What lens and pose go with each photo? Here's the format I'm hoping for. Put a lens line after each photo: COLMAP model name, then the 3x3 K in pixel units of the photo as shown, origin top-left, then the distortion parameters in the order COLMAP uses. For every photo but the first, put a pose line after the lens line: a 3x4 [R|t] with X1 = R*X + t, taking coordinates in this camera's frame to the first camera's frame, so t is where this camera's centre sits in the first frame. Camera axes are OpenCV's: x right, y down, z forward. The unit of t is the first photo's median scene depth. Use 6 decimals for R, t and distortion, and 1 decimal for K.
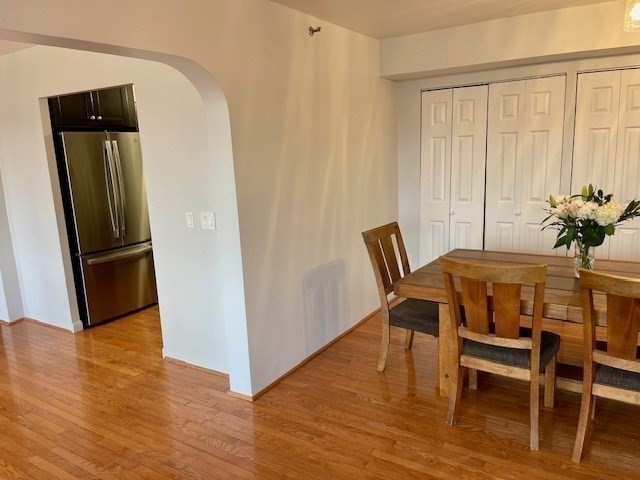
lens RADIAL K [[467.1, 0, 320.0], [0, 467.1, 240.0], [0, 0, 1]] dist [-0.004274, -0.060848]
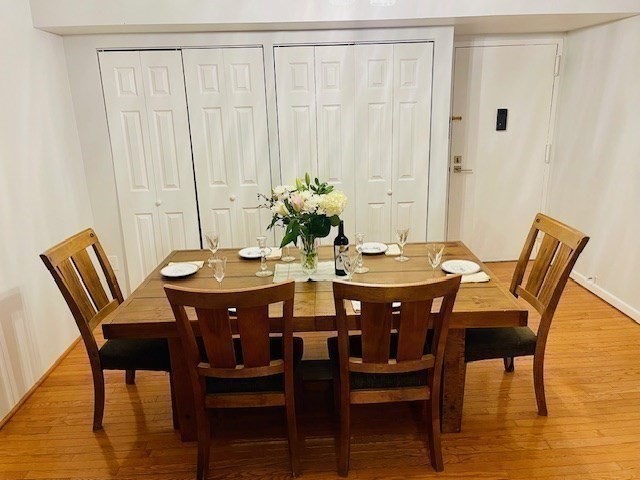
lens RADIAL K [[462.1, 0, 320.0], [0, 462.1, 240.0], [0, 0, 1]] dist [0.002989, -0.006622]
pose [[0.806317, -0.138910, 0.574941, 0.026169], [0.097679, 0.989957, 0.102194, -0.053098], [-0.583363, -0.026241, 0.811788, 0.156000]]
